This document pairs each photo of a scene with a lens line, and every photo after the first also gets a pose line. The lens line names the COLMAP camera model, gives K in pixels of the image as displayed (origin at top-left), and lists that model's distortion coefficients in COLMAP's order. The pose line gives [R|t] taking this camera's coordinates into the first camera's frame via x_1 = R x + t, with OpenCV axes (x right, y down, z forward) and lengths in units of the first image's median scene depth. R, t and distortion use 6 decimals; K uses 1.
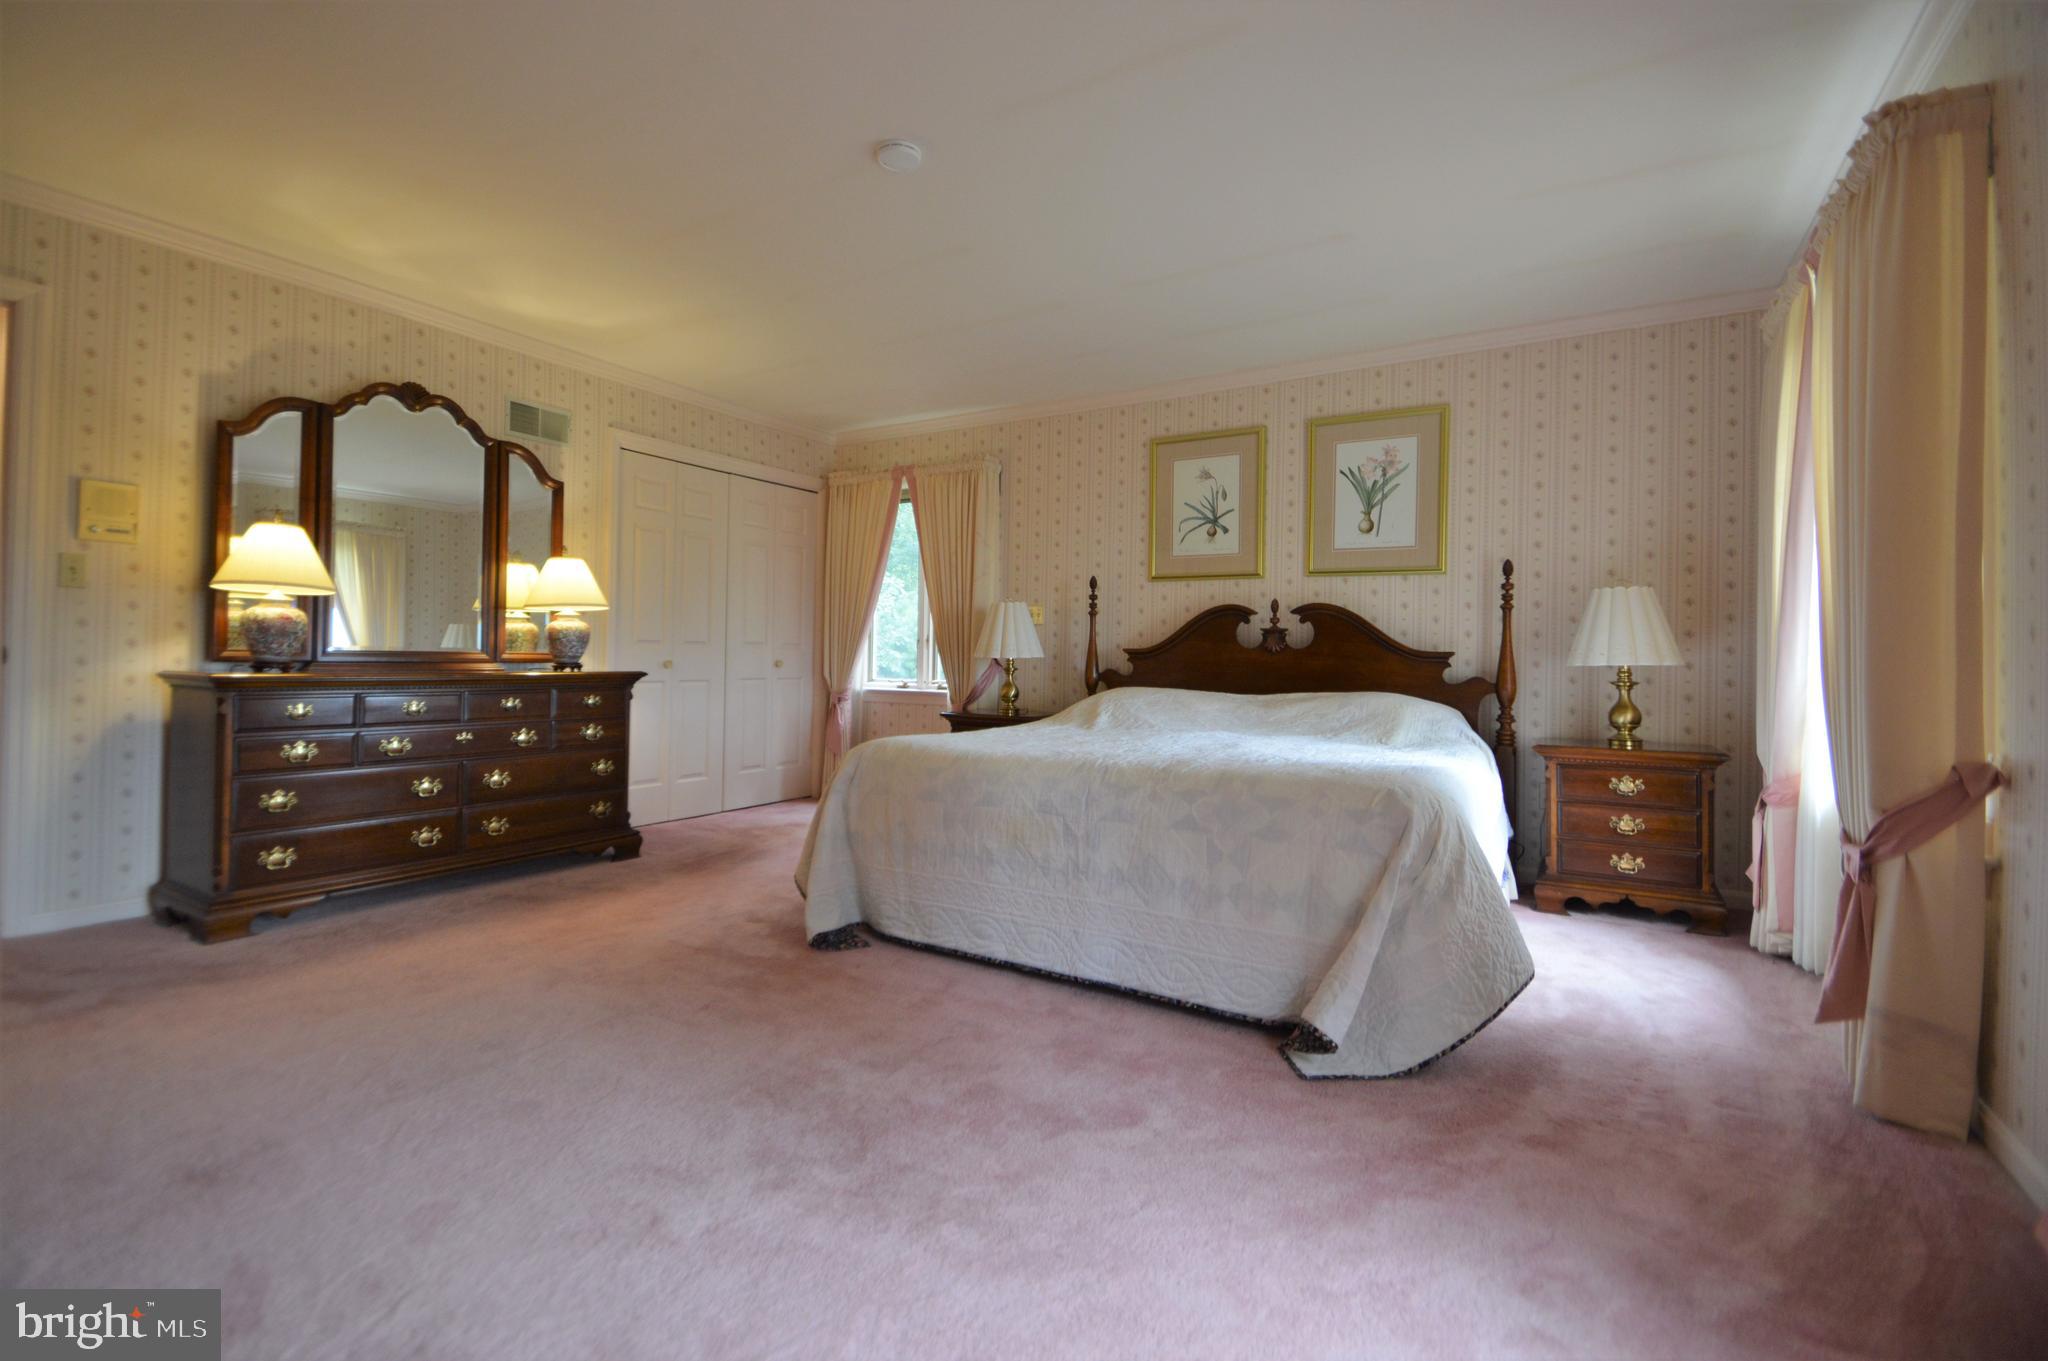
lens RADIAL K [[907.6, 0, 985.6], [0, 907.6, 646.8], [0, 0, 1]] dist [0.016302, -0.018584]
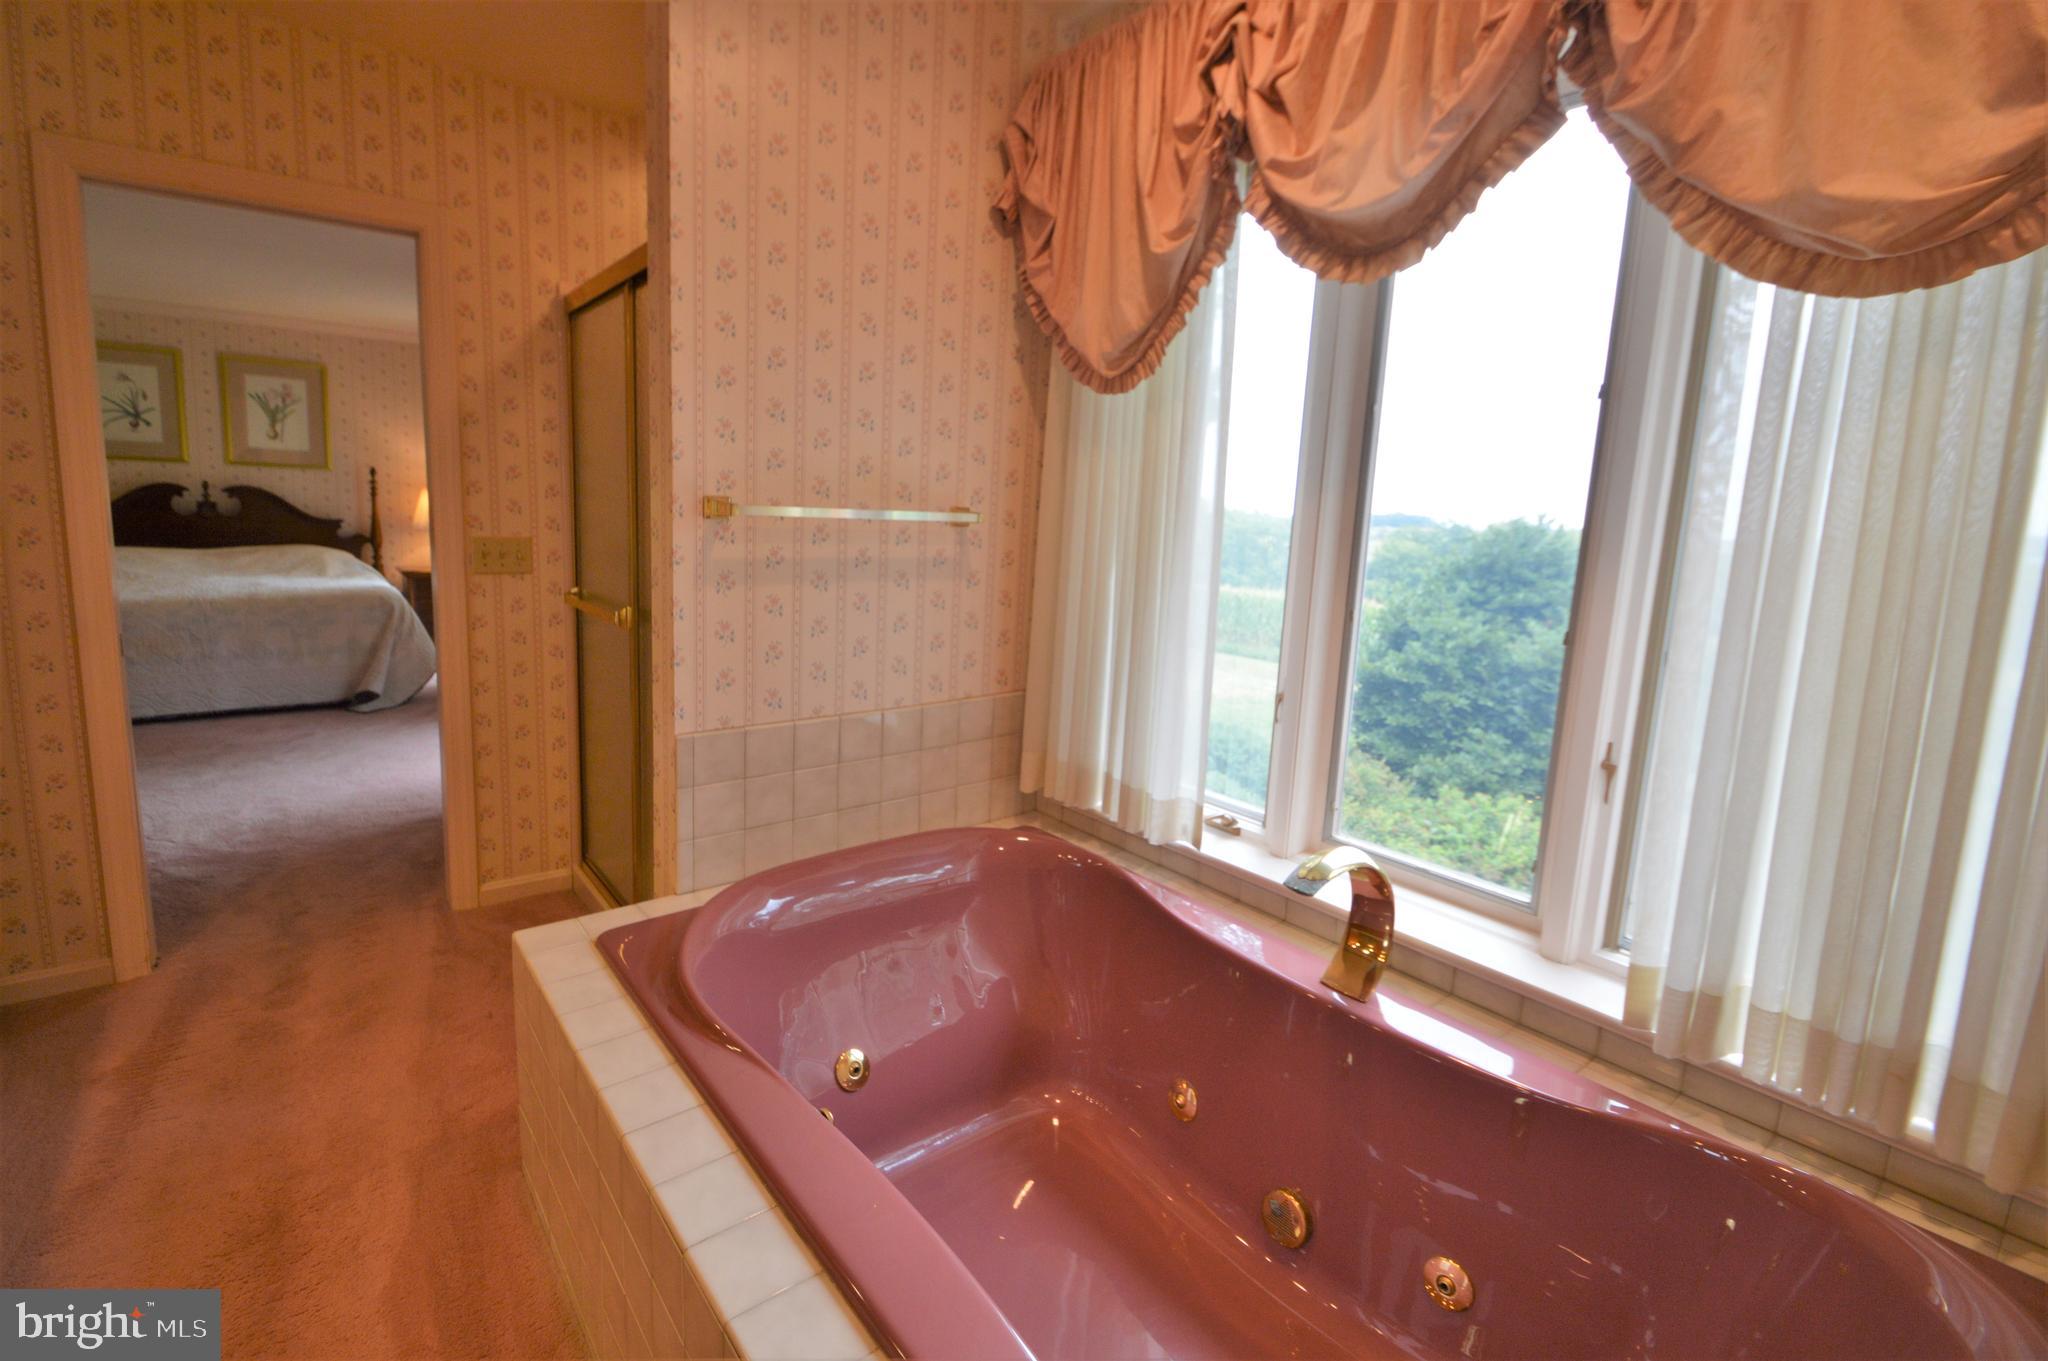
lens RADIAL K [[907.6, 0, 985.6], [0, 907.6, 646.8], [0, 0, 1]] dist [0.016302, -0.018584]
pose [[0.340430, -0.144237, 0.929141, -0.638154], [-0.047091, 0.984309, 0.170055, -0.097720], [-0.939090, -0.101646, 0.328295, -0.652852]]
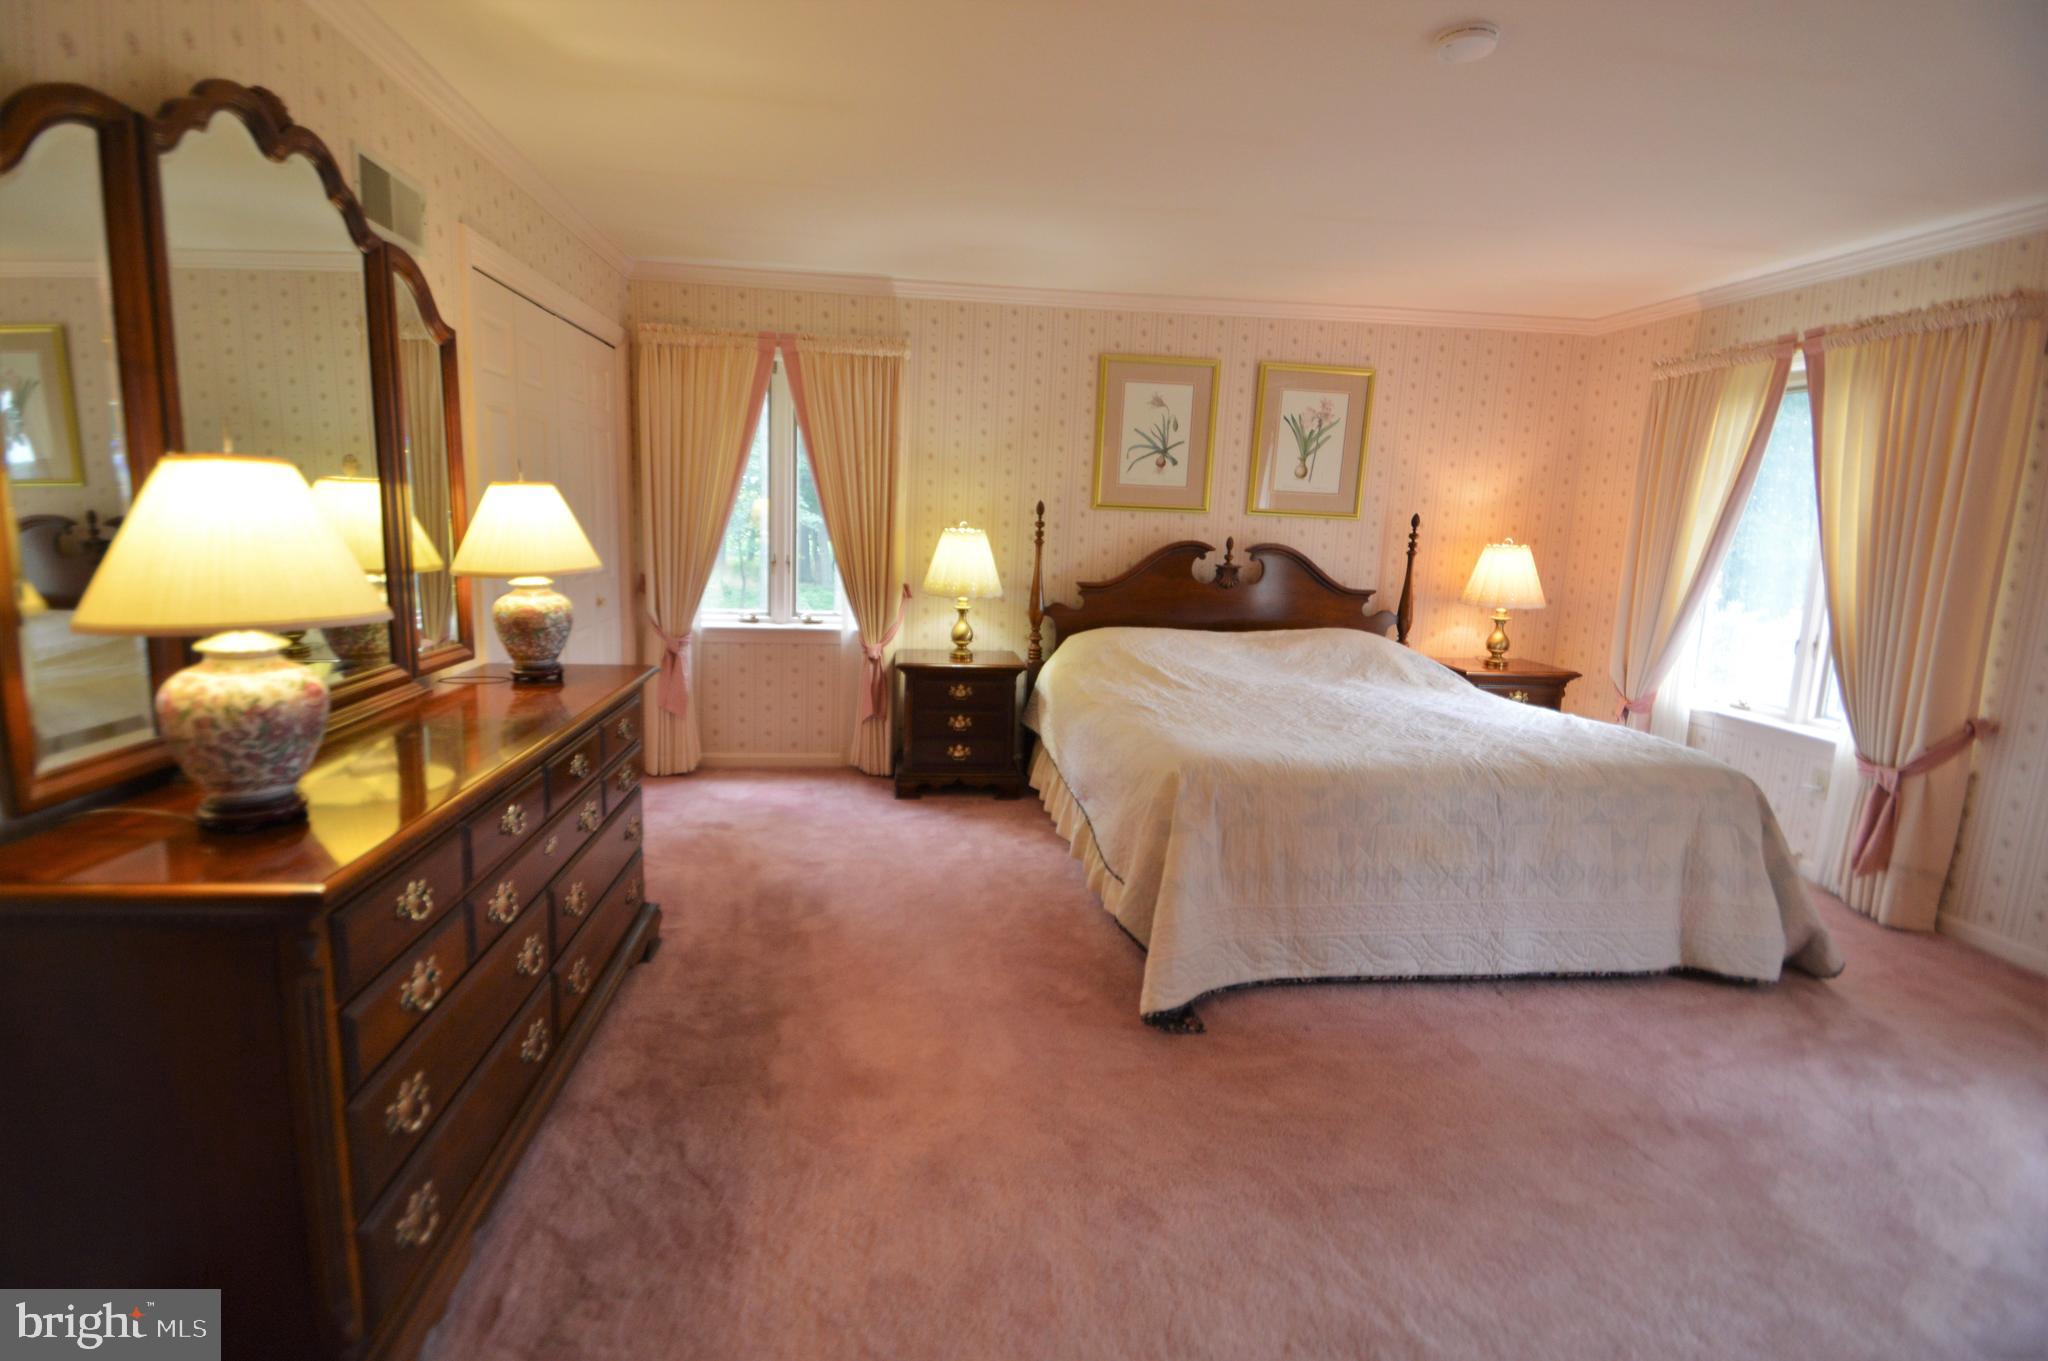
lens RADIAL K [[907.6, 0, 985.6], [0, 907.6, 646.8], [0, 0, 1]] dist [0.016302, -0.018584]
pose [[0.786344, -0.078658, 0.612761, -0.564030], [-0.028565, 0.986171, 0.163249, -0.092373], [-0.617128, -0.145873, 0.773223, 0.356646]]
